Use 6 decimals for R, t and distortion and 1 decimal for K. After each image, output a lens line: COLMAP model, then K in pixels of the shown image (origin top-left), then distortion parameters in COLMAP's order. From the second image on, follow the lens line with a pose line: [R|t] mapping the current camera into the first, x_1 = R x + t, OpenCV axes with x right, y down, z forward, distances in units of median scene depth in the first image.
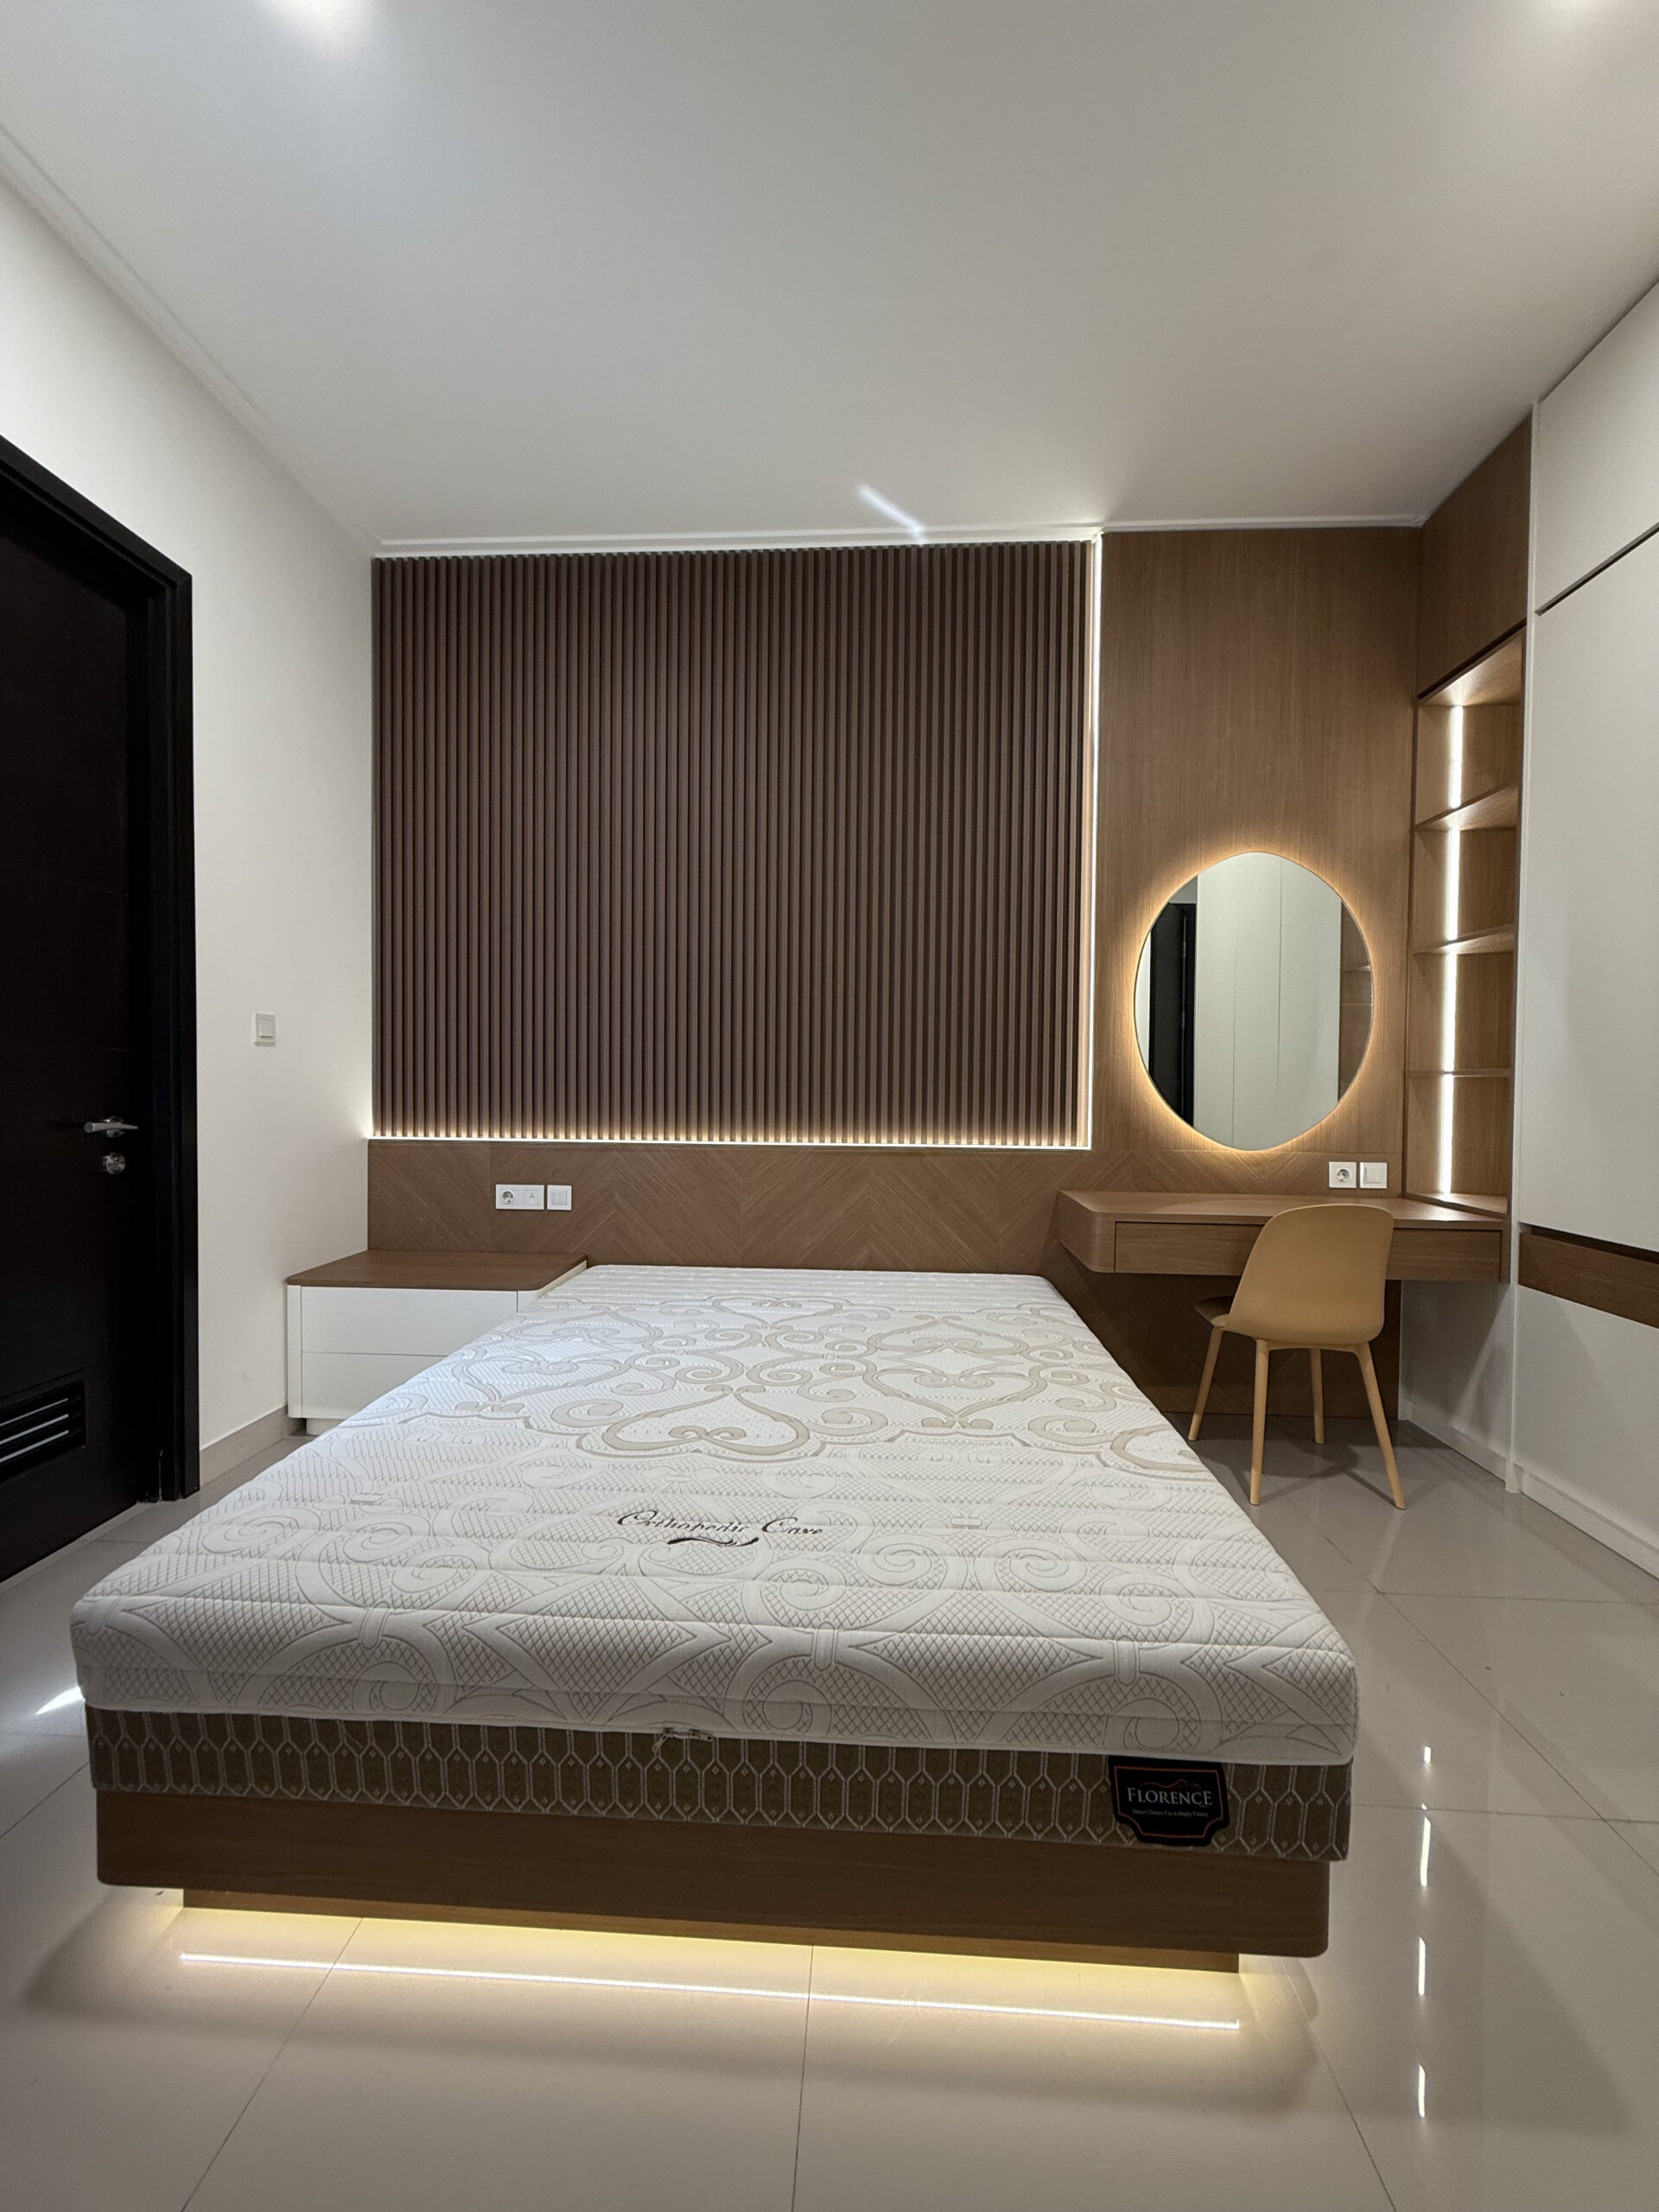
lens RADIAL K [[893.2, 0, 829.5], [0, 893.2, 1106.0], [0, 0, 1]] dist [0.001232, 0.000321]
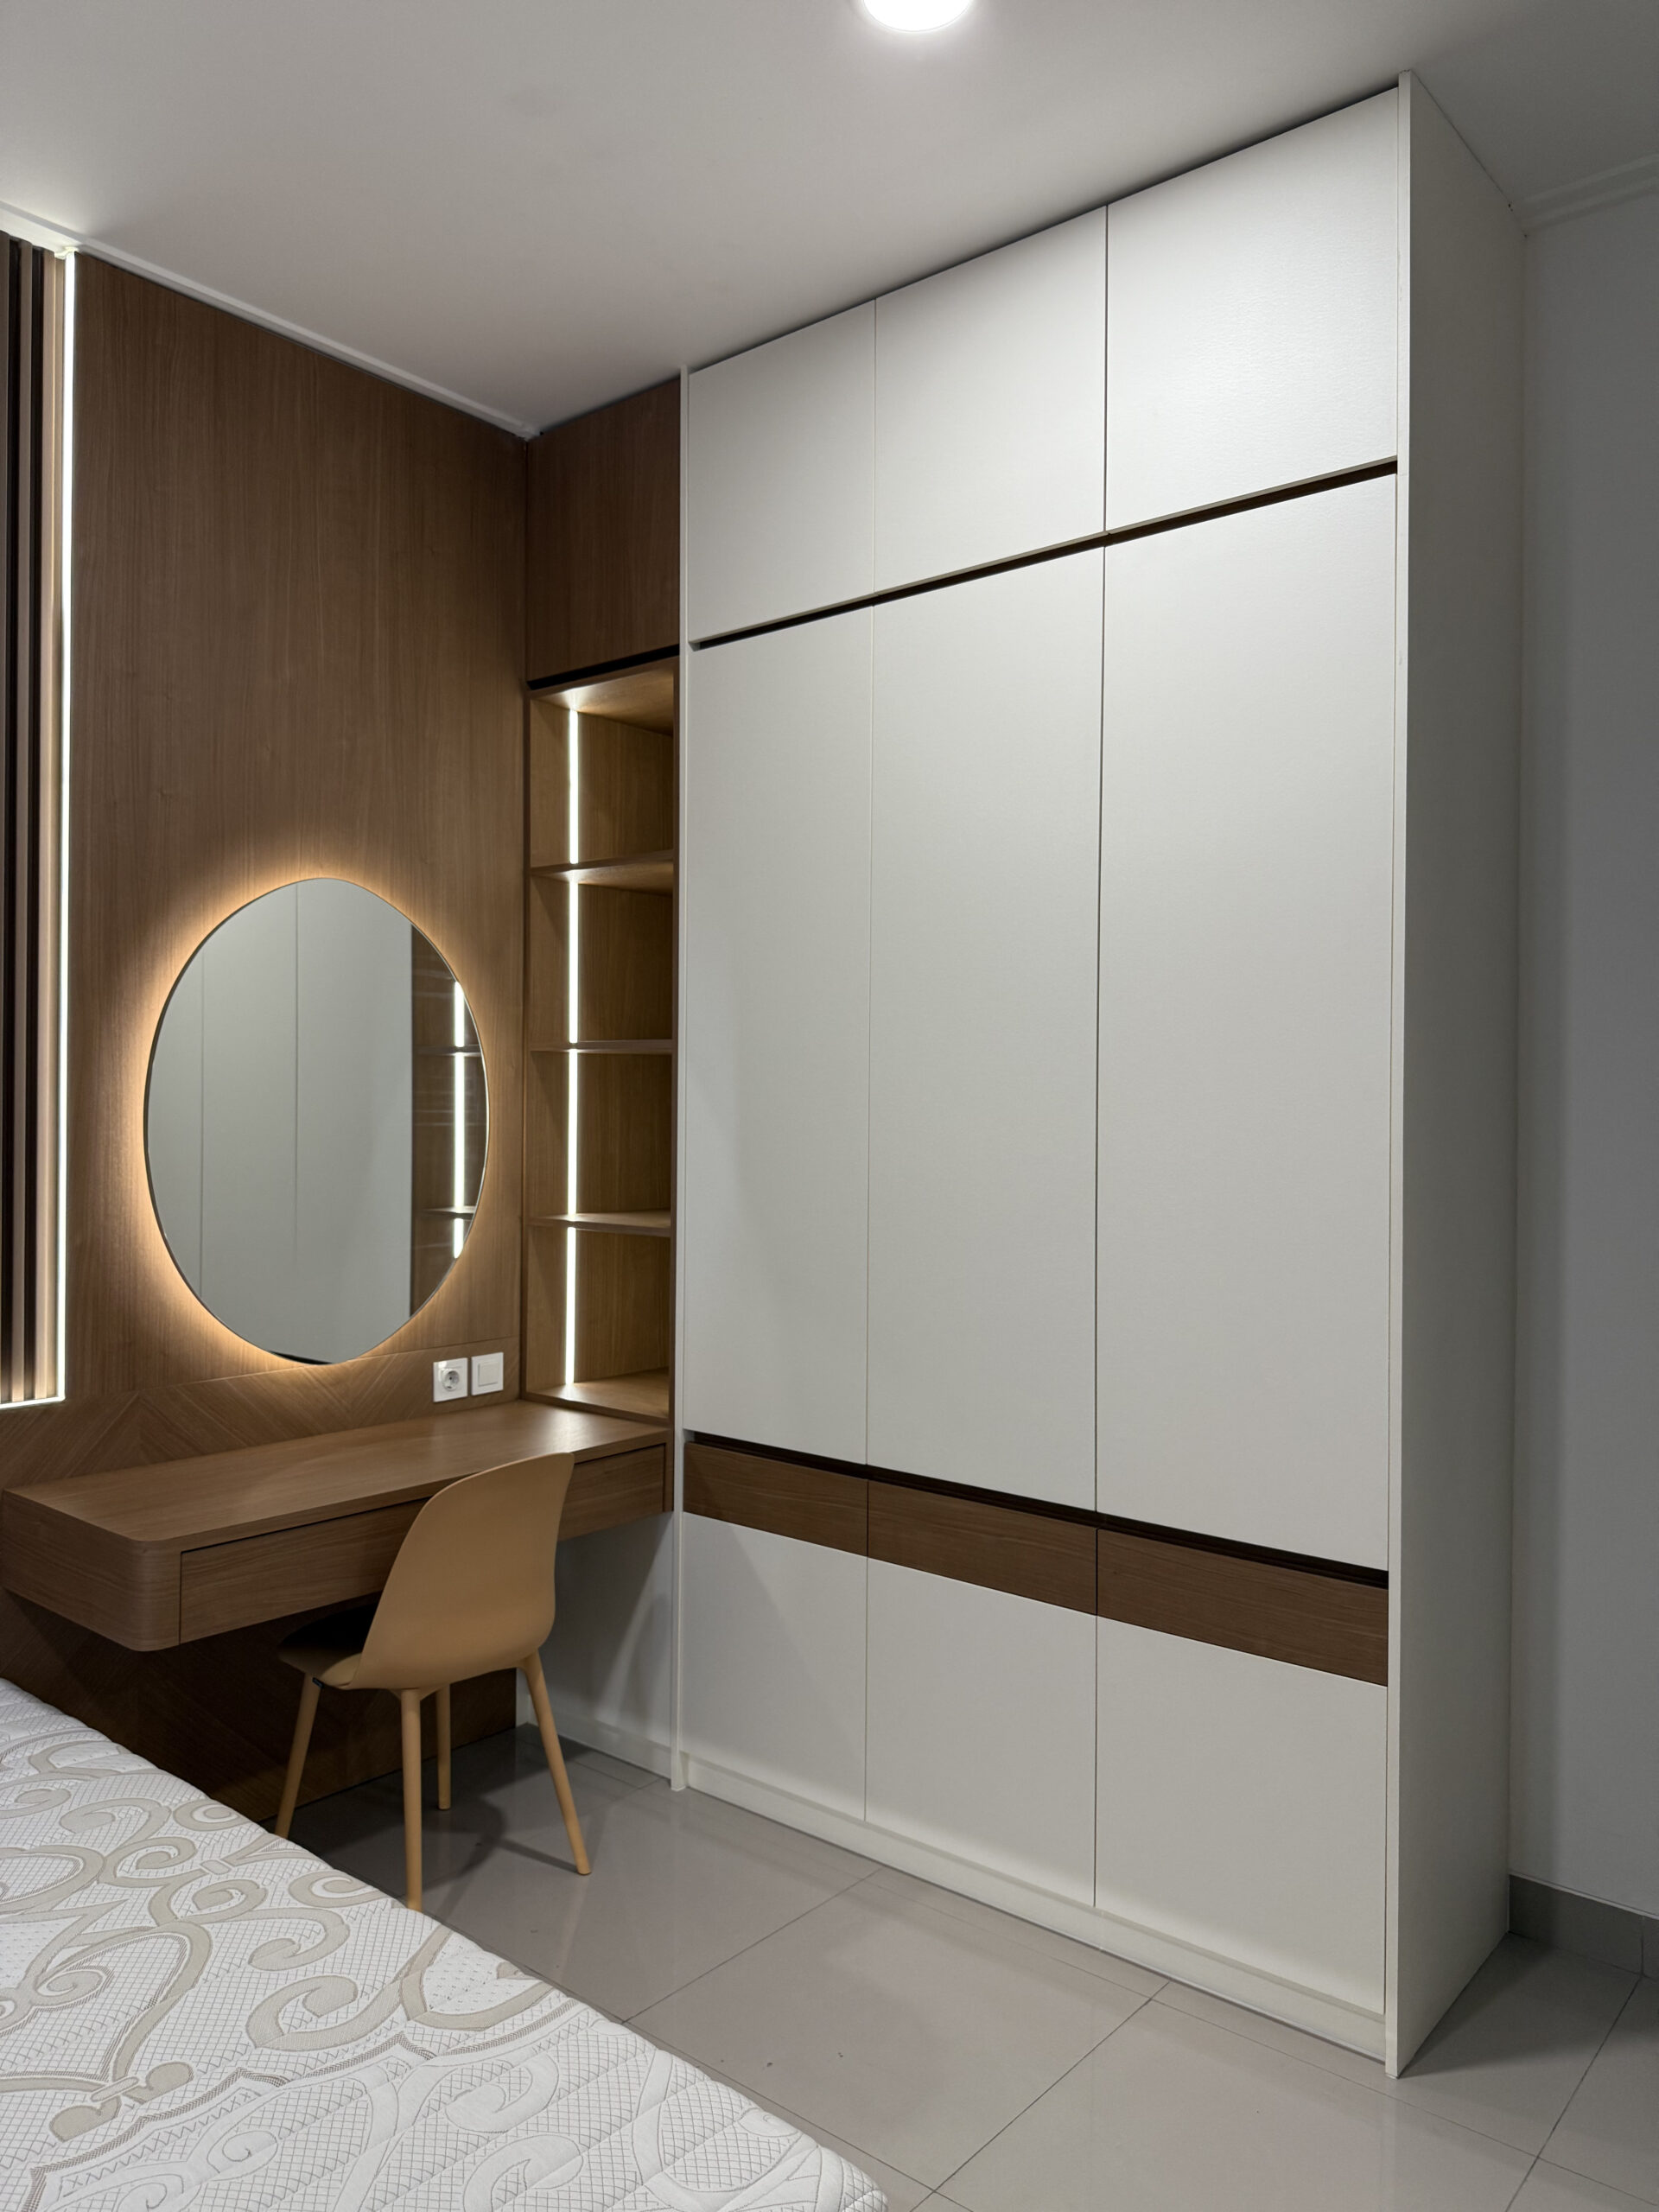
lens RADIAL K [[1591.2, 0, 829.5], [0, 1591.2, 1106.0], [0, 0, 1]] dist [0.078615, -0.071611]
pose [[0.597044, -0.007951, 0.802169, -0.244565], [0.014806, 0.999890, -0.001109, -0.141054], [-0.802072, 0.012539, 0.597096, 0.075892]]
